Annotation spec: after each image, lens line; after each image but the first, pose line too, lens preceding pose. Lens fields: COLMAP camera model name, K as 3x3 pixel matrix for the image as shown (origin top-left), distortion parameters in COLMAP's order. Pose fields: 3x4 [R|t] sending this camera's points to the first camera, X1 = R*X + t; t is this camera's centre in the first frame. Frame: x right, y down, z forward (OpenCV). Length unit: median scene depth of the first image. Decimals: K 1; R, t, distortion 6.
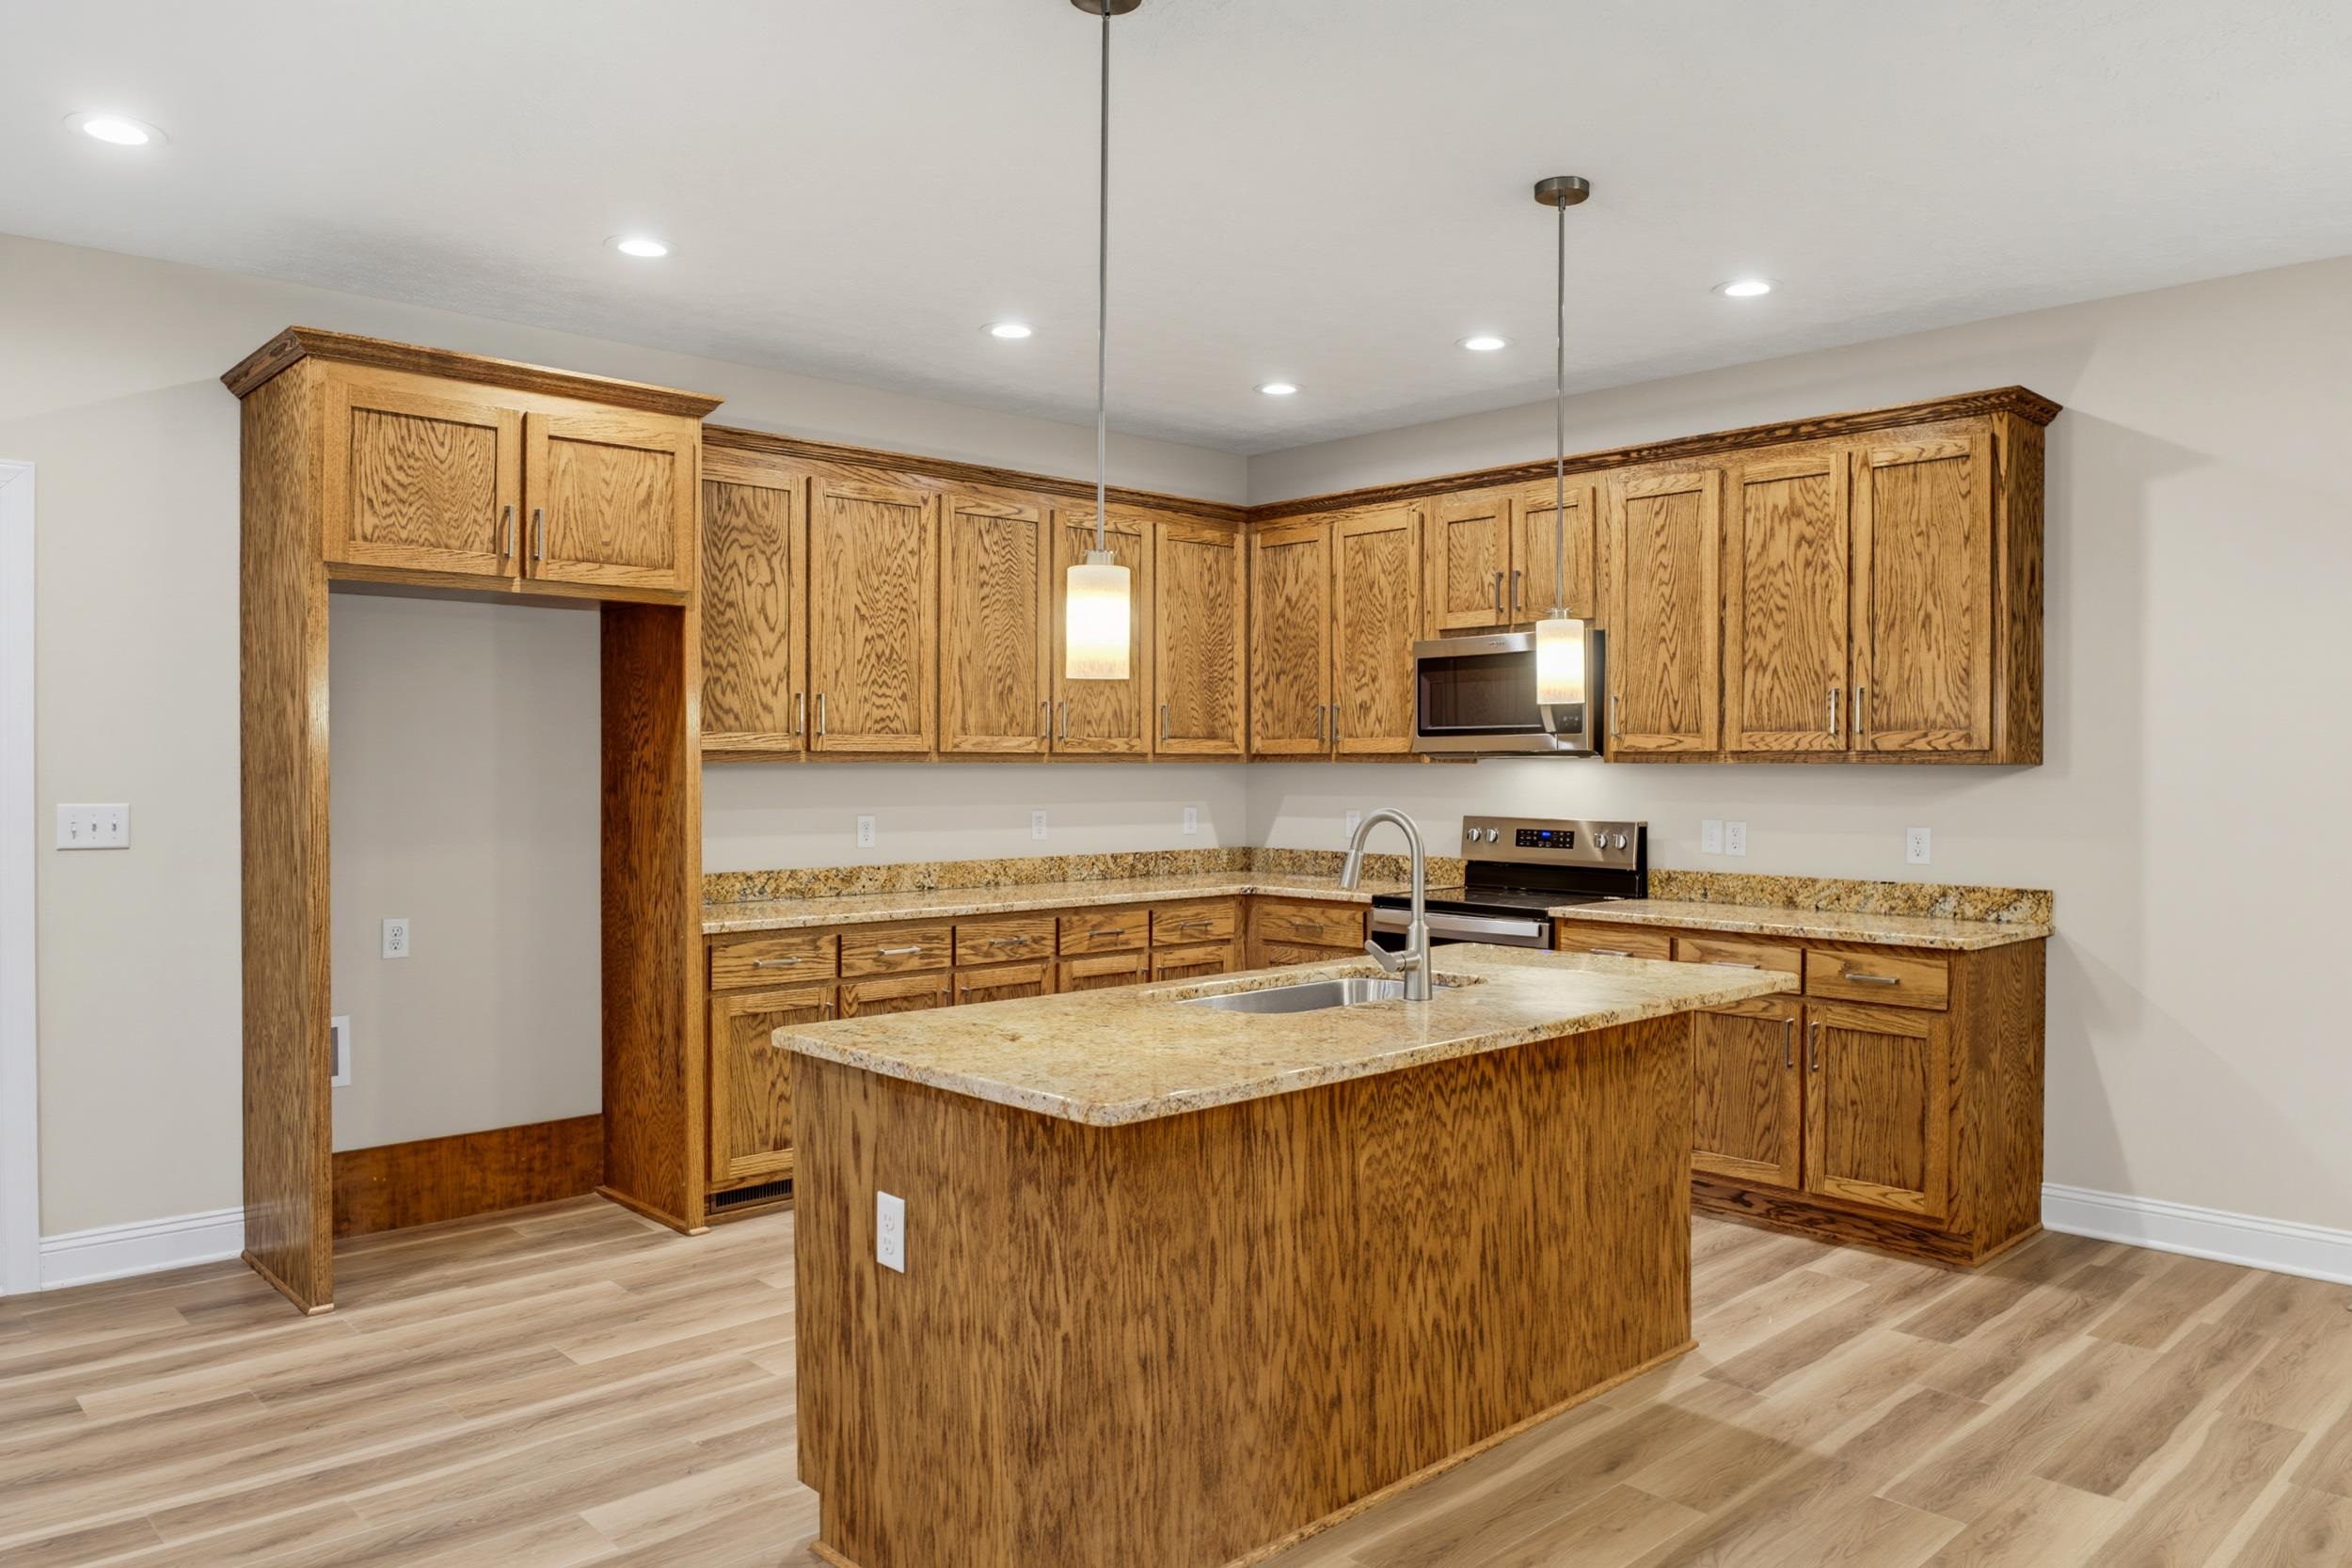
lens RADIAL K [[1630.5, 0, 1174.6], [0, 1630.5, 760.3], [0, 0, 1]] dist [-0.052695, 0.040514]
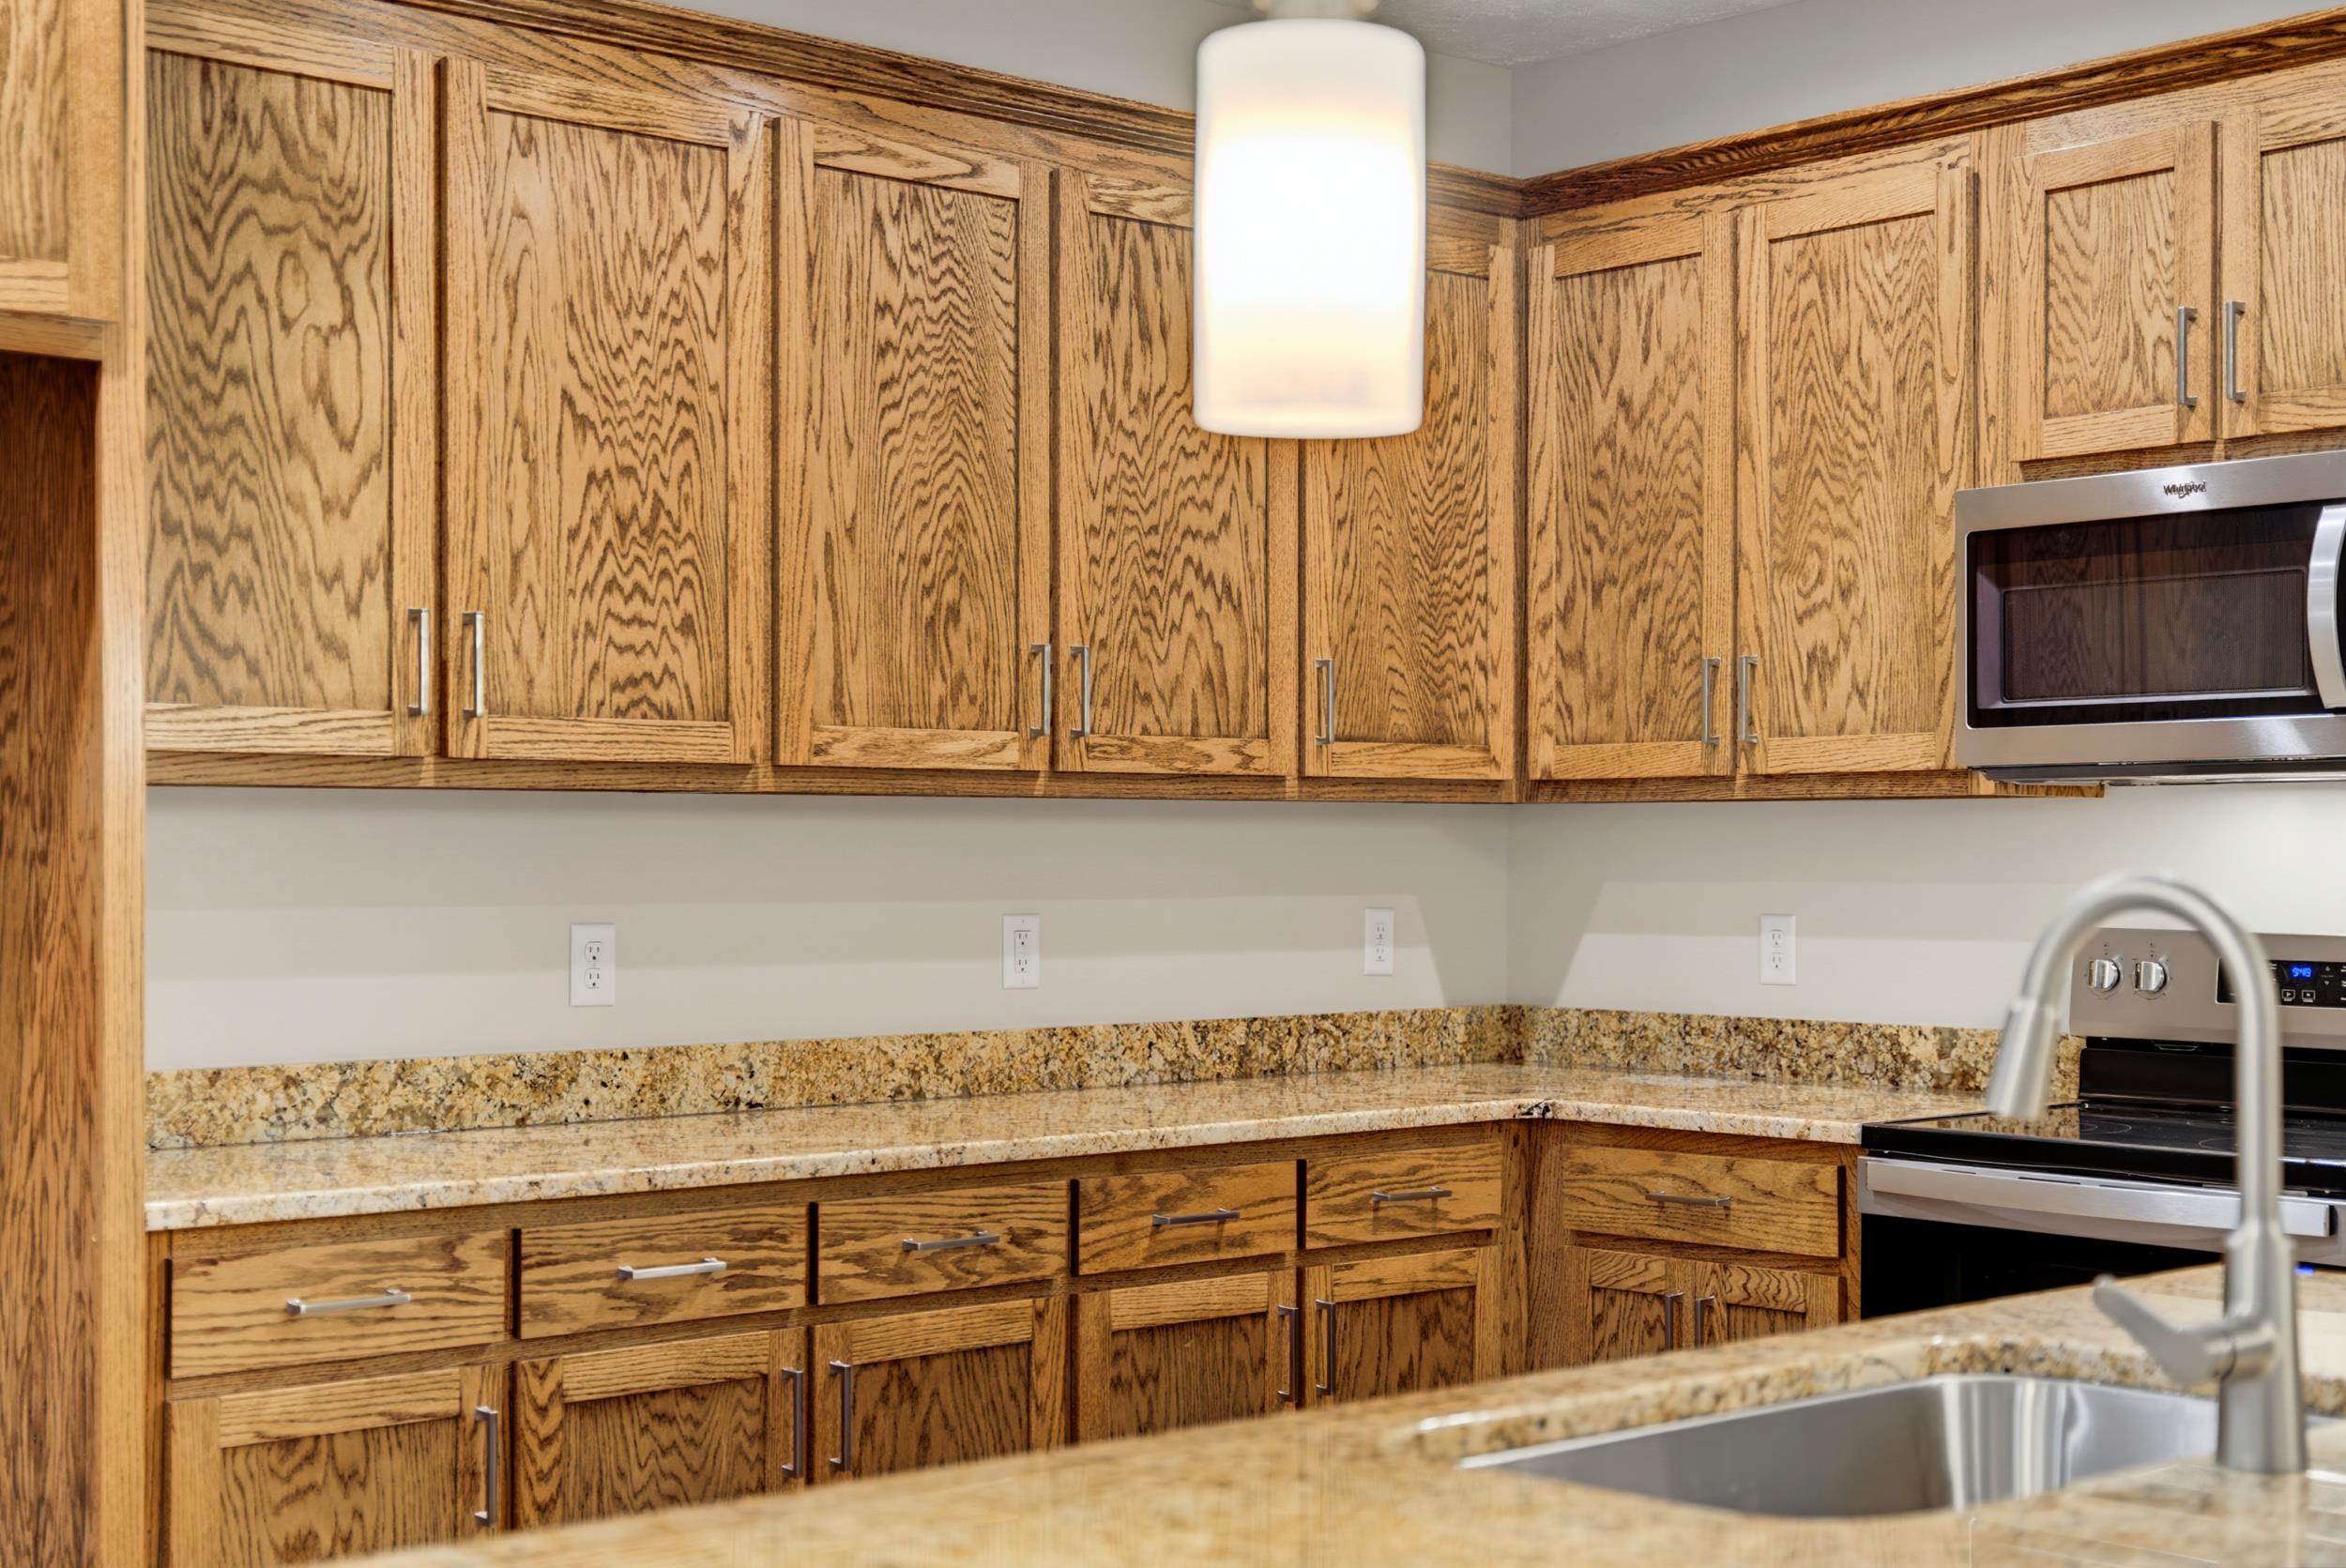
lens RADIAL K [[3254.4, 0, 1168.9], [0, 3254.4, 822.5], [0, 0, 1]] dist [0.024290, 0.005322]
pose [[0.999674, -0.001485, -0.025483, -0.031699], [0.001319, 0.999978, -0.006562, 0.016355], [0.025492, 0.006526, 0.999654, 0.232062]]
